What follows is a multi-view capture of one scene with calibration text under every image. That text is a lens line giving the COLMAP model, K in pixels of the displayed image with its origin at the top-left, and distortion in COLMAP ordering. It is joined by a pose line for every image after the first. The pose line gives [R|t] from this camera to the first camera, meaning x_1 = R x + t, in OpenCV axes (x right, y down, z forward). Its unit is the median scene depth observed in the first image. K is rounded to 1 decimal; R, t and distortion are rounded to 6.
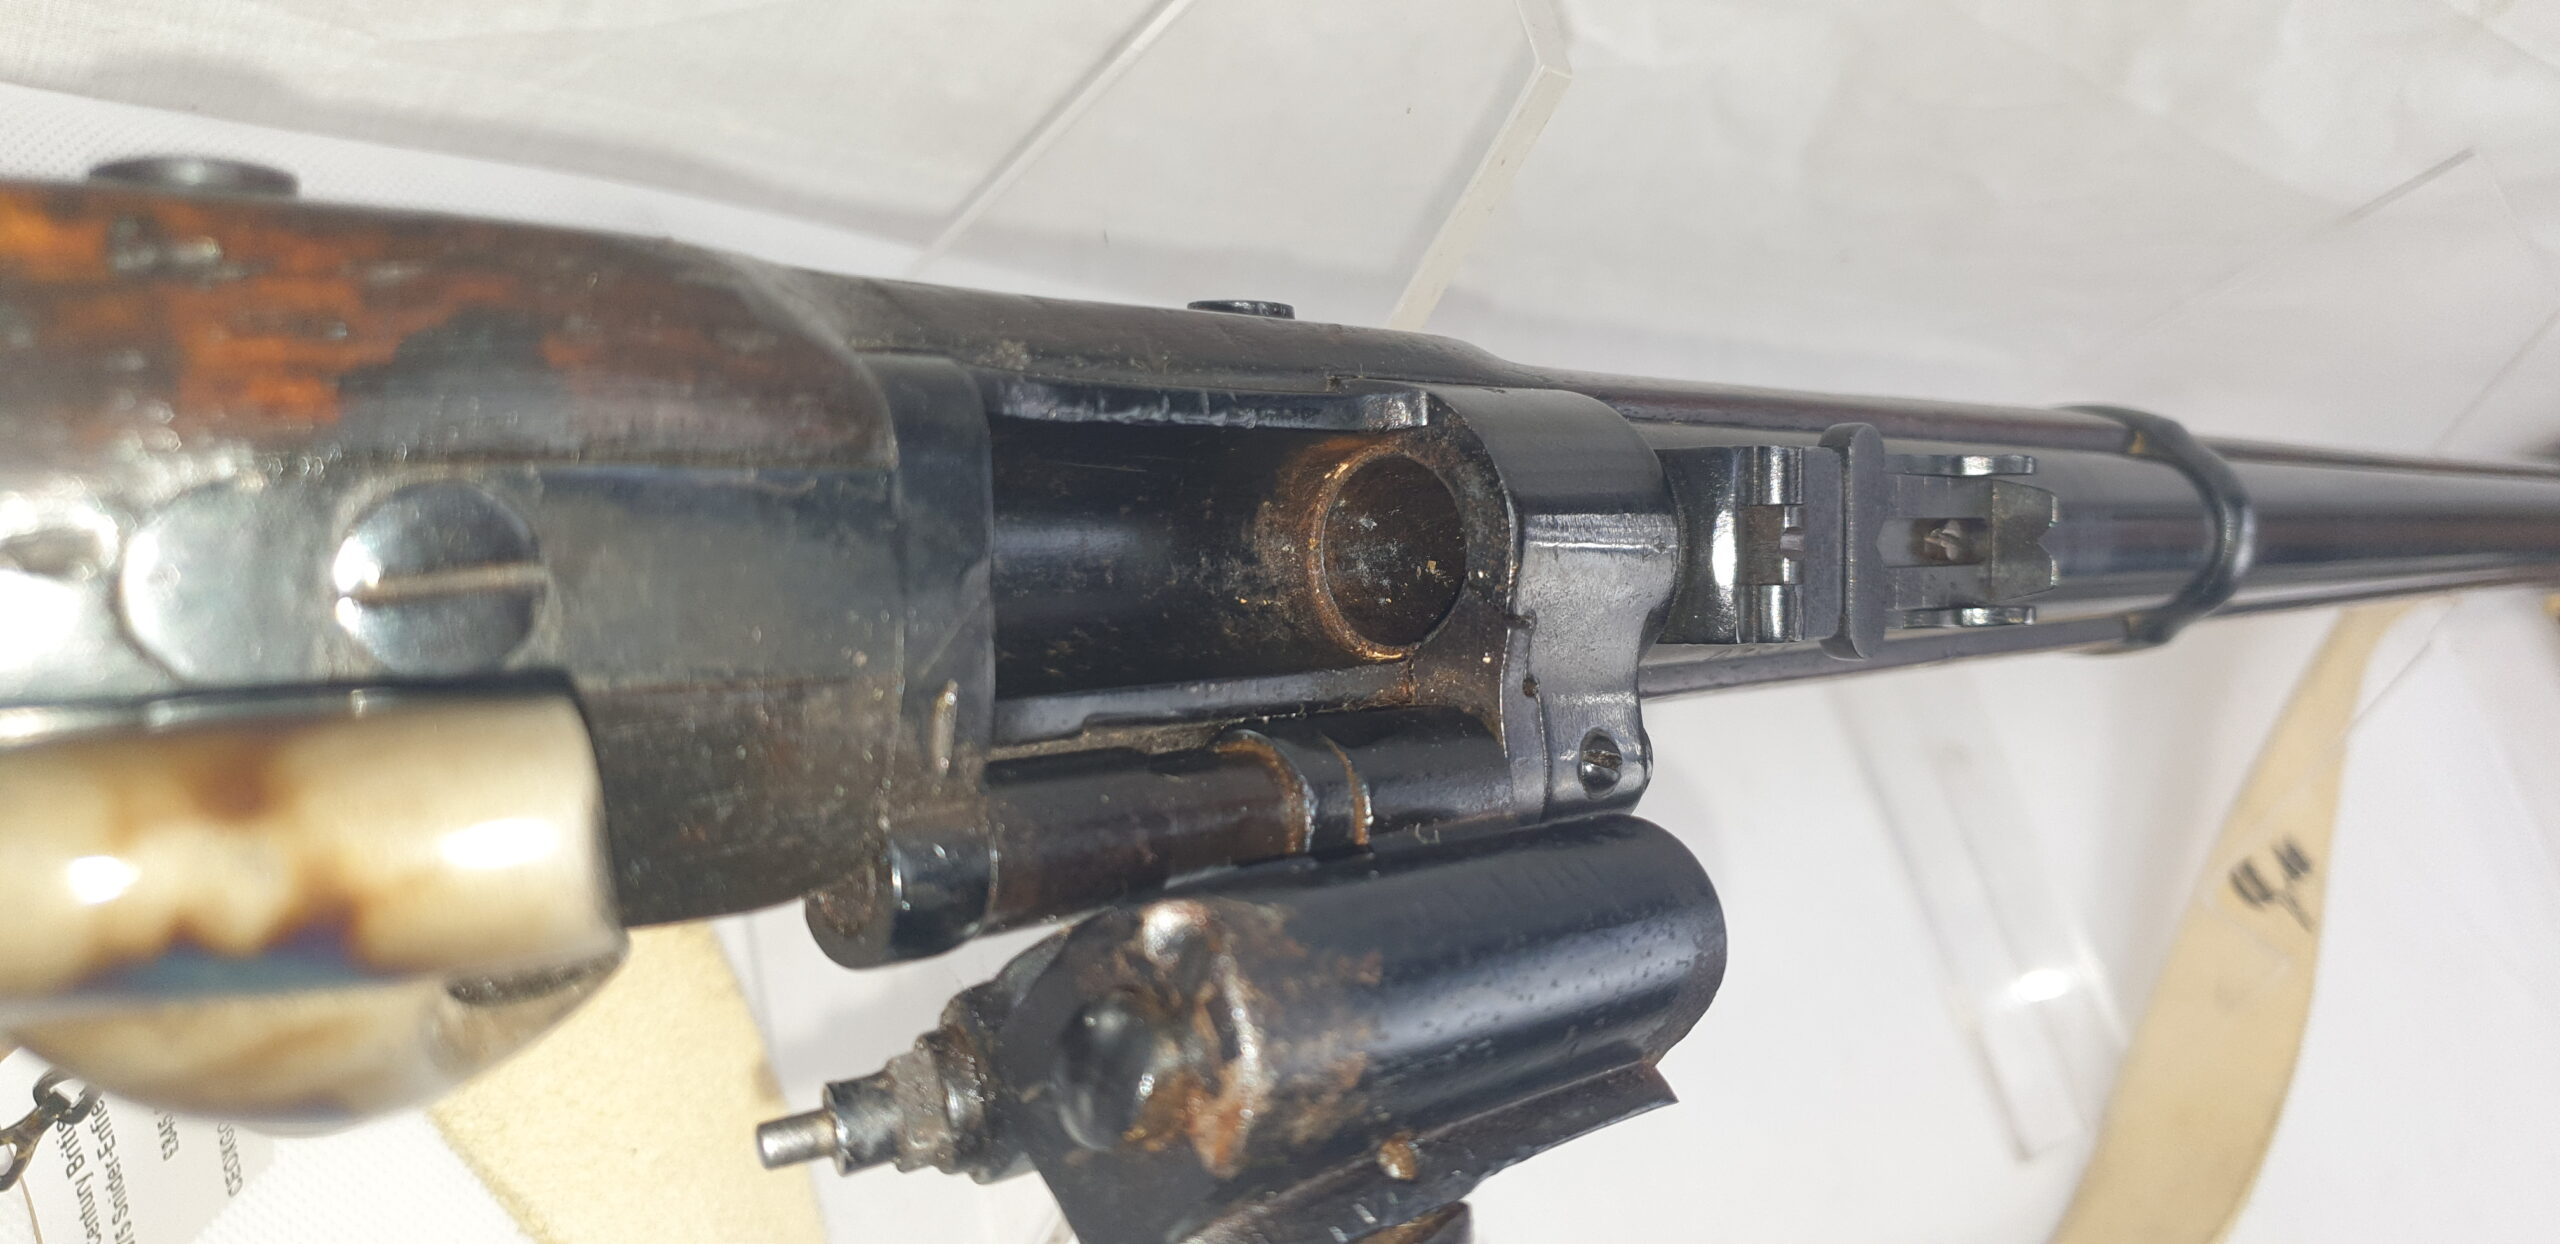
lens RADIAL K [[2019.4, 0, 1280.0], [0, 2019.4, 622.0], [0, 0, 1]] dist [0.009131, 0.006021]
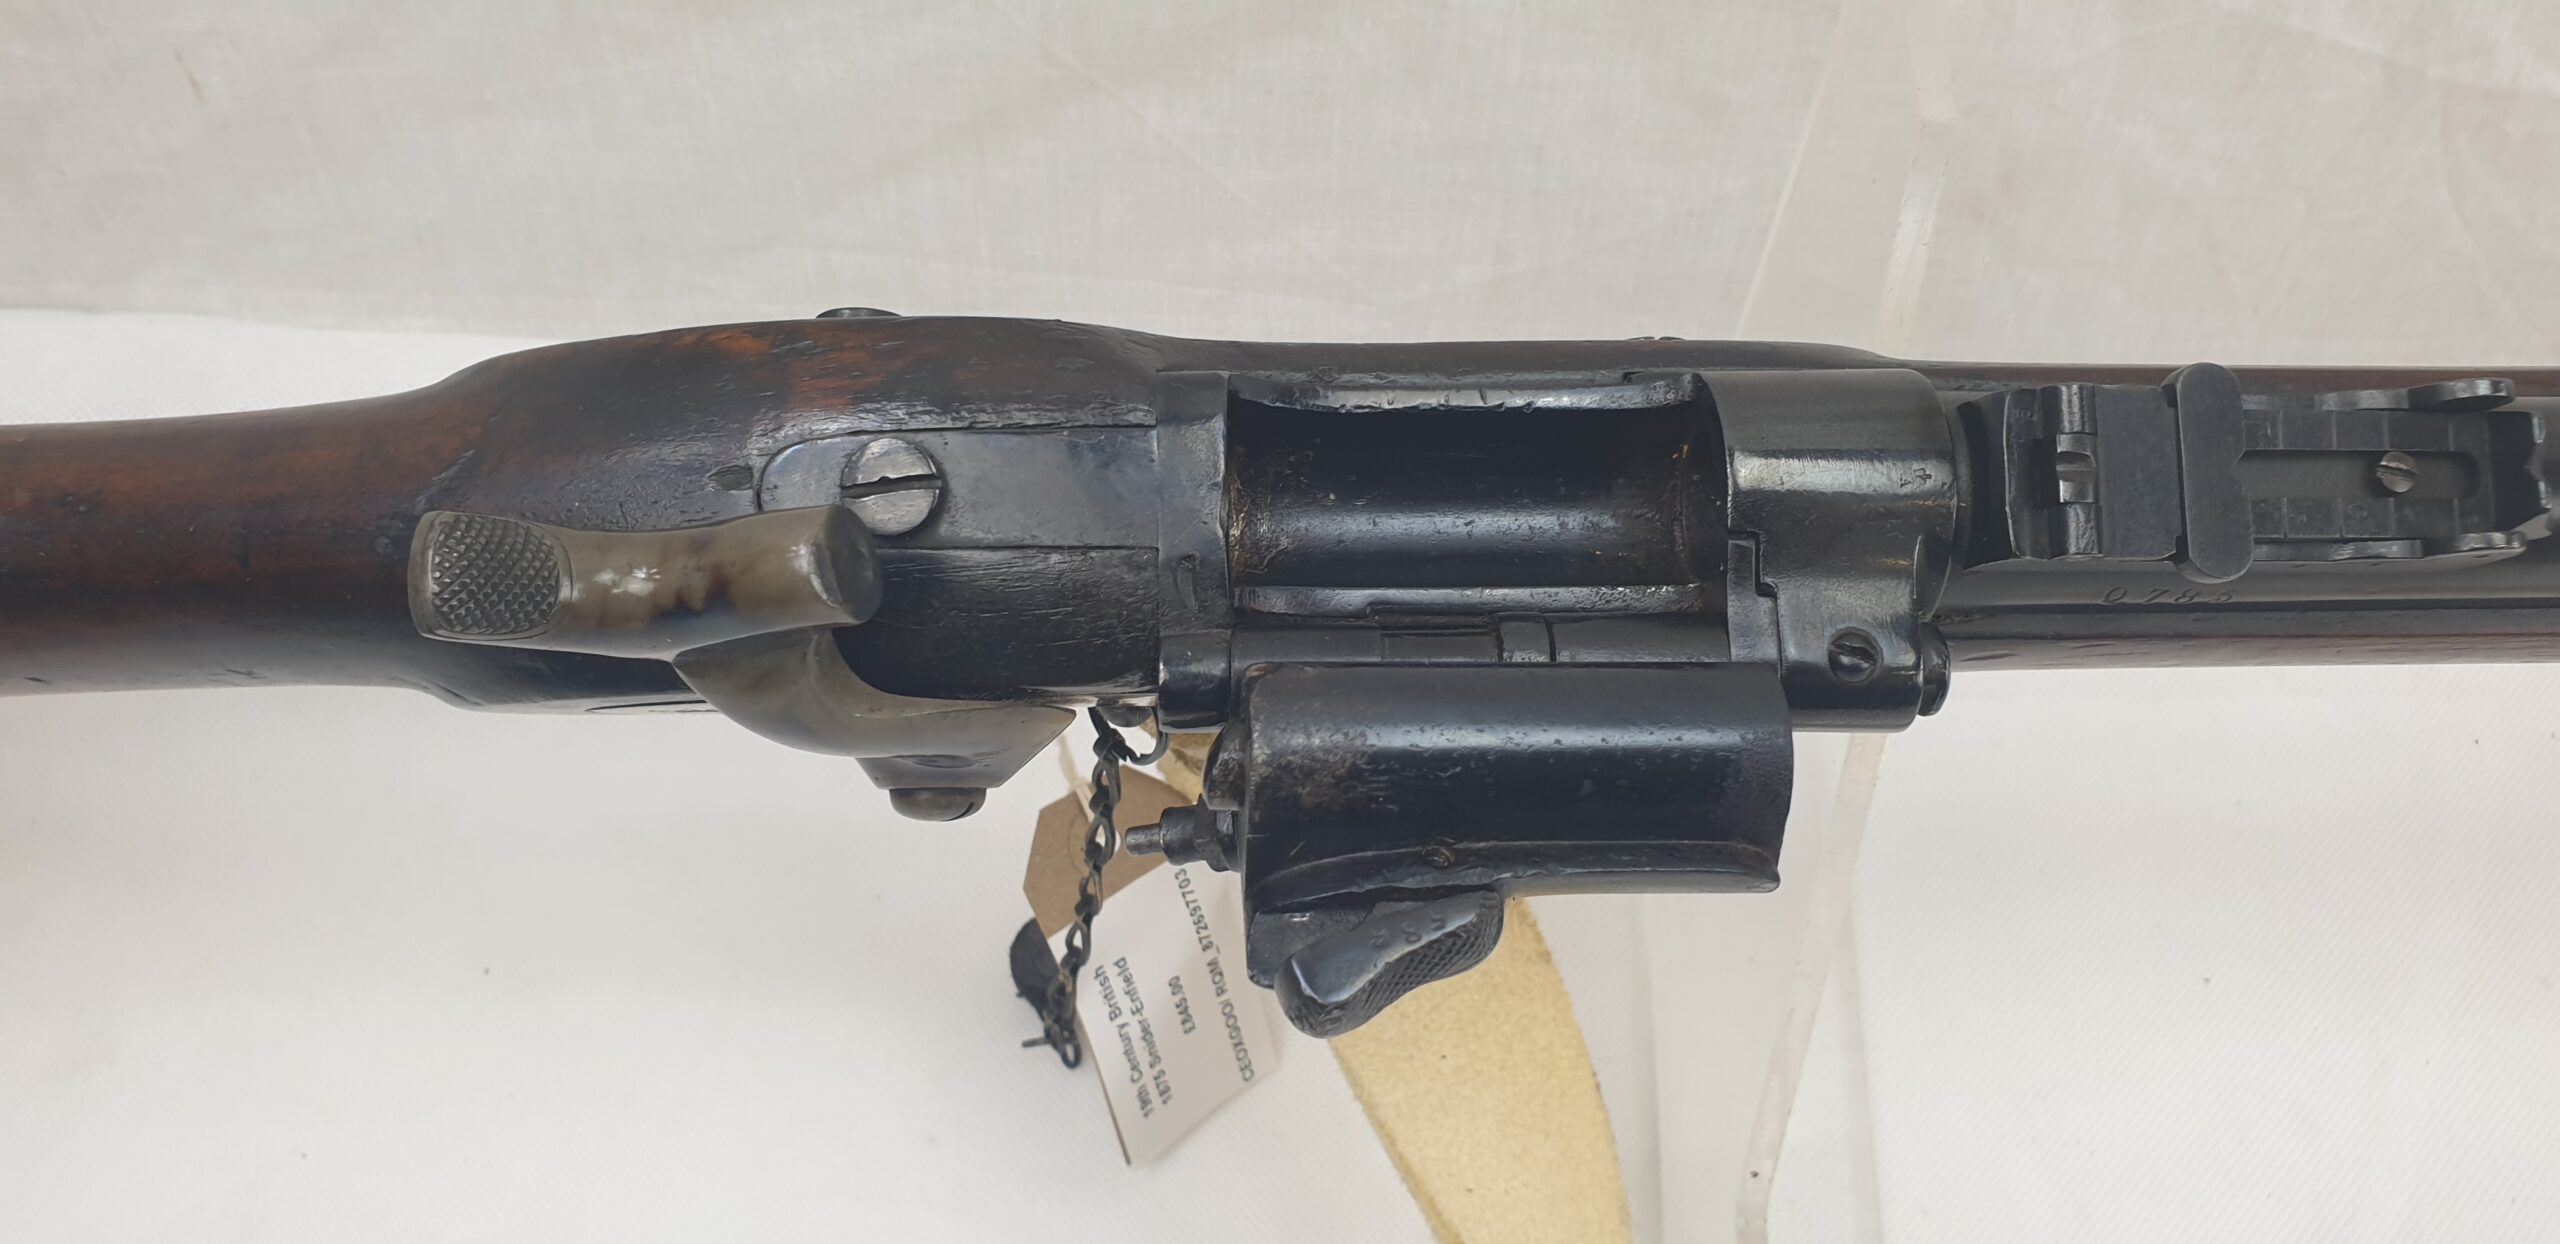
lens RADIAL K [[2019.4, 0, 1280.0], [0, 2019.4, 622.0], [0, 0, 1]] dist [0.009131, 0.006021]
pose [[0.742172, -0.074896, -0.666011, 0.734178], [-0.023220, 0.990266, -0.137235, 0.231887], [0.669807, 0.117317, 0.733209, -0.127179]]
